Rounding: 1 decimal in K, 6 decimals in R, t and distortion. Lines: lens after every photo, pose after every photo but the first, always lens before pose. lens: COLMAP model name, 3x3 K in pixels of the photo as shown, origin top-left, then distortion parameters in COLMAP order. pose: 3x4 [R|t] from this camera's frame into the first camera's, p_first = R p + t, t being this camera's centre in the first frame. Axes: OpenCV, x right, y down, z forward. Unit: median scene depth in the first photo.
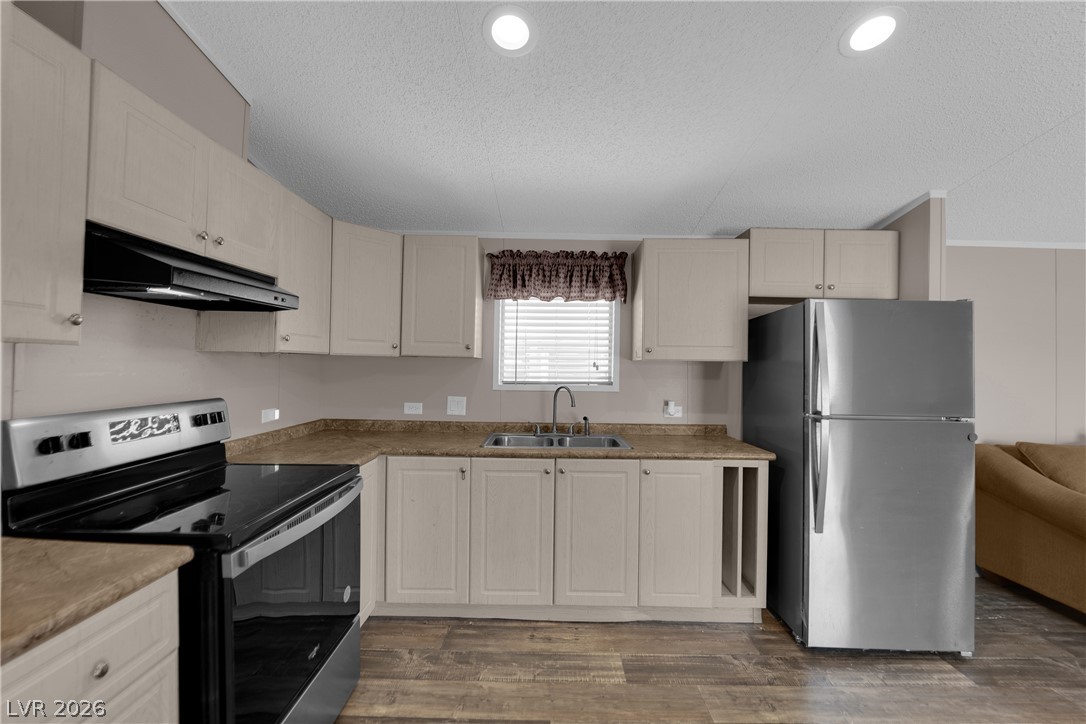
lens RADIAL K [[438.0, 0, 543.6], [0, 438.0, 362.5], [0, 0, 1]] dist [-0.012615, 0.000178]
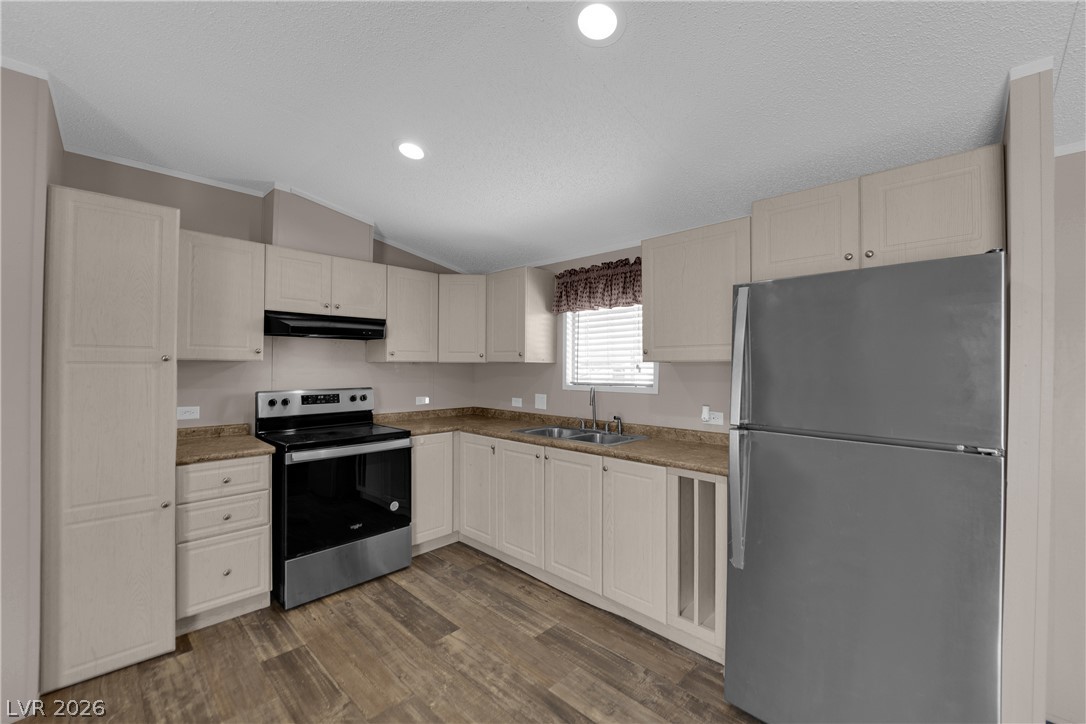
lens RADIAL K [[438.0, 0, 543.6], [0, 438.0, 362.5], [0, 0, 1]] dist [-0.012615, 0.000178]
pose [[0.726166, -0.019432, -0.687244, 0.760160], [0.011428, 0.999804, -0.016195, 0.010165], [0.687424, 0.003907, 0.726246, 0.119355]]
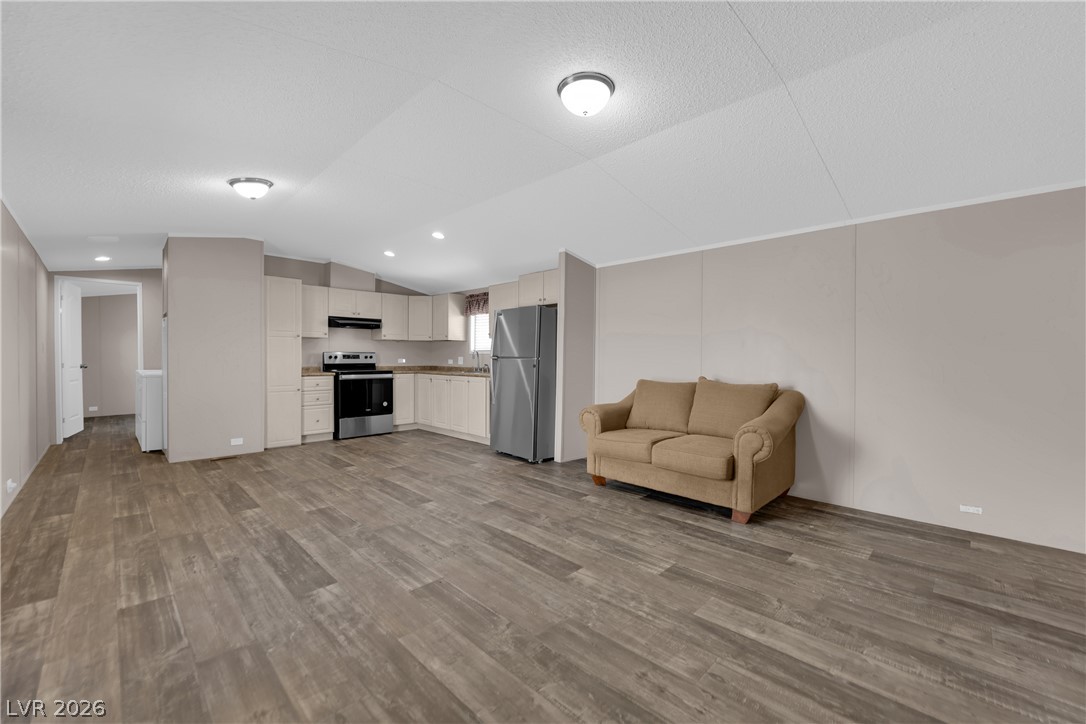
lens RADIAL K [[438.0, 0, 543.6], [0, 438.0, 362.5], [0, 0, 1]] dist [-0.012615, 0.000178]
pose [[0.717342, -0.001000, -0.696720, 2.104951], [0.008866, 0.999931, 0.007693, 0.109862], [0.696664, -0.011696, 0.717302, -0.491484]]
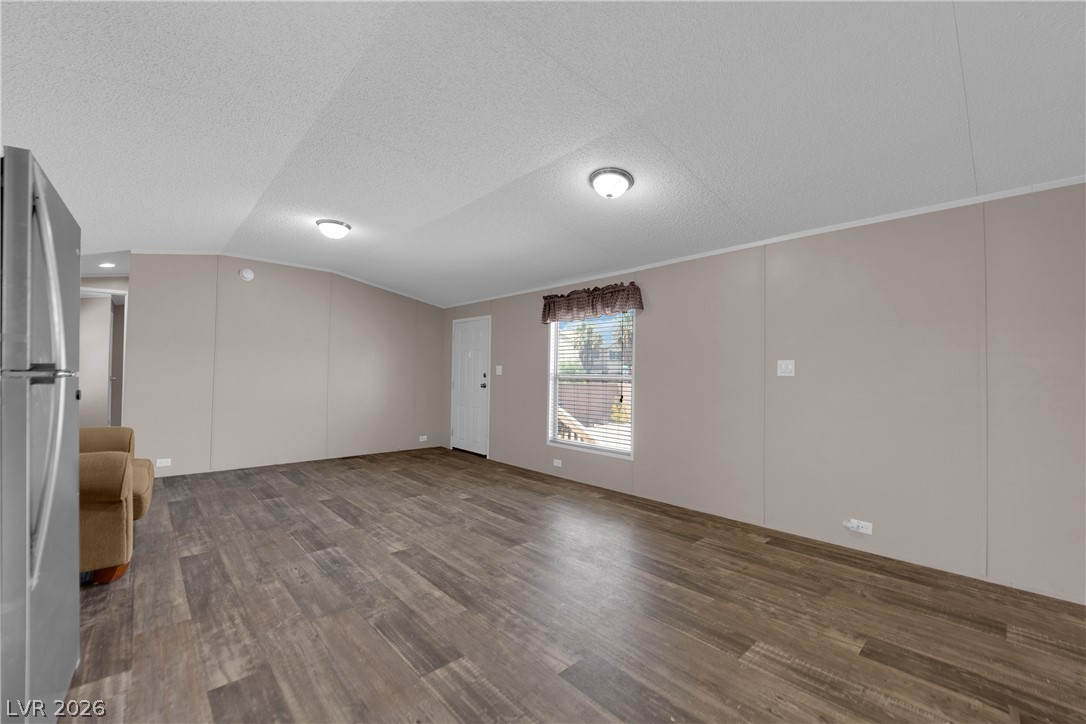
lens RADIAL K [[441.0, 0, 540.4], [0, 441.0, 338.6], [0, 0, 1]] dist [0.000844, -0.004512]
pose [[-0.680719, 0.036997, 0.731610, -0.185827], [-0.029034, 0.996577, -0.077410, 0.083630], [-0.731969, -0.073935, -0.677314, 0.761383]]
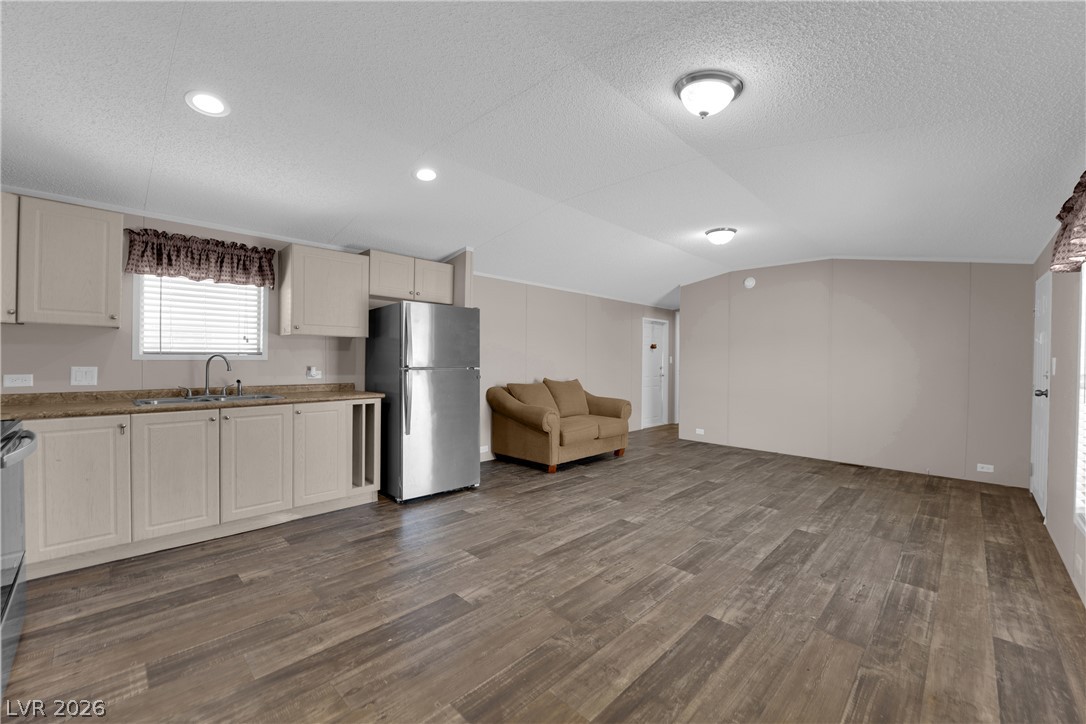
lens RADIAL K [[438.0, 0, 543.6], [0, 438.0, 362.5], [0, 0, 1]] dist [-0.012615, 0.000178]
pose [[0.693434, -0.014677, 0.720371, -0.206677], [-0.007382, 0.999595, 0.027472, 0.038667], [-0.720482, -0.024367, 0.693045, -0.495960]]
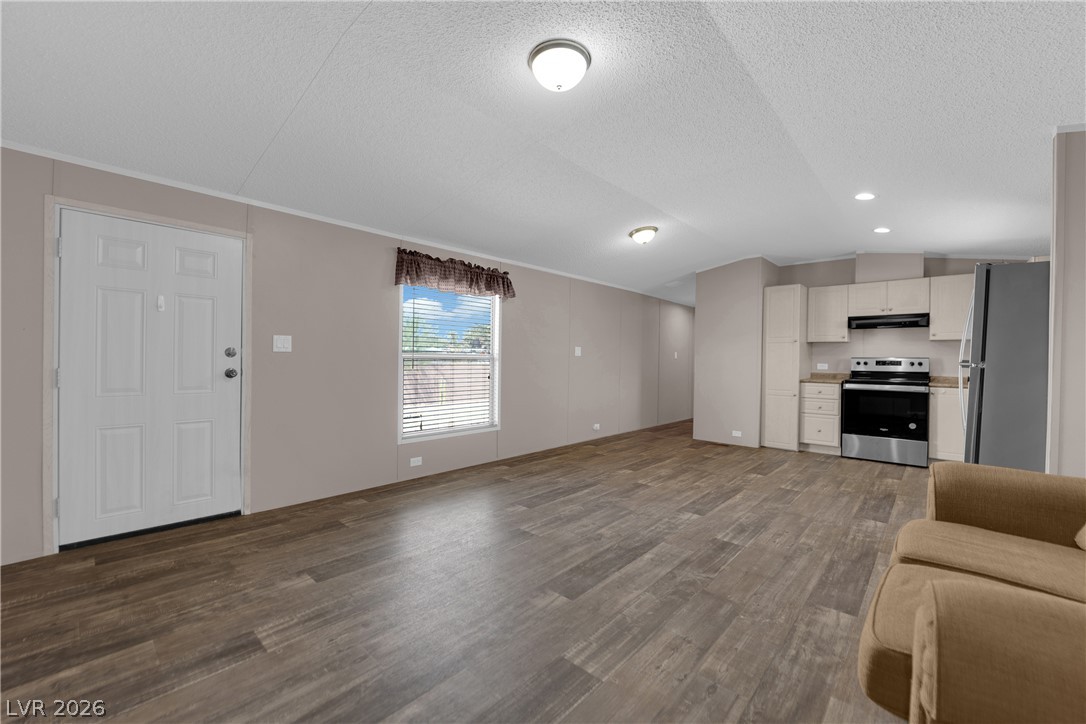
lens RADIAL K [[438.0, 0, 543.6], [0, 438.0, 362.5], [0, 0, 1]] dist [-0.012615, 0.000178]
pose [[-0.665967, -0.015242, -0.745826, 2.157616], [-0.016738, 0.999845, -0.005488, 0.122165], [0.745793, 0.008829, -0.666119, 0.734505]]
